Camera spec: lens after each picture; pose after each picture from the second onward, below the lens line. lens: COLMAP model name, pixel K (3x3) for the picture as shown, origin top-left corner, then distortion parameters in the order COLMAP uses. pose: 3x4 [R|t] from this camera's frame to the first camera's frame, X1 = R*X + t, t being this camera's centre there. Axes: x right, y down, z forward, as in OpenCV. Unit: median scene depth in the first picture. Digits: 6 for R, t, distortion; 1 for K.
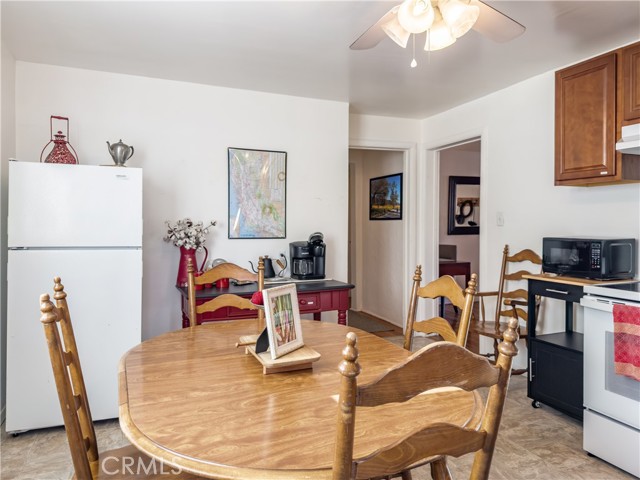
lens RADIAL K [[455.5, 0, 320.6], [0, 455.5, 237.8], [0, 0, 1]] dist [0.030723, -0.015411]
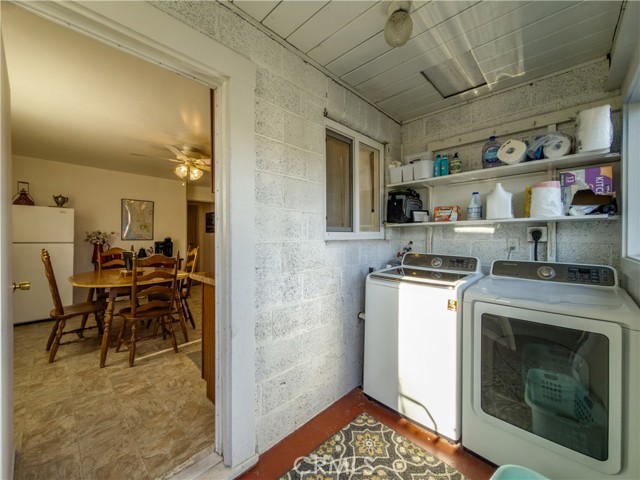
lens RADIAL K [[261.0, 0, 313.2], [0, 261.0, 237.5], [0, 0, 1]] dist [0.003695, 0.000350]
pose [[0.921945, -0.004088, 0.387298, 0.175968], [0.014182, 0.999630, -0.023208, 0.034759], [-0.387060, 0.026889, 0.921662, -0.565902]]
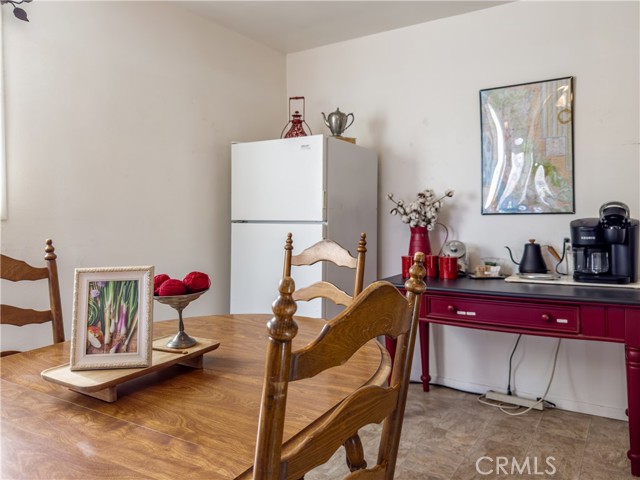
lens RADIAL K [[455.5, 0, 326.1], [0, 455.5, 236.1], [0, 0, 1]] dist [0.030723, -0.015411]
pose [[0.561261, 0.029032, -0.827130, 0.298539], [-0.008815, 0.999538, 0.029103, 0.018715], [0.827592, -0.009043, 0.561257, 0.414290]]
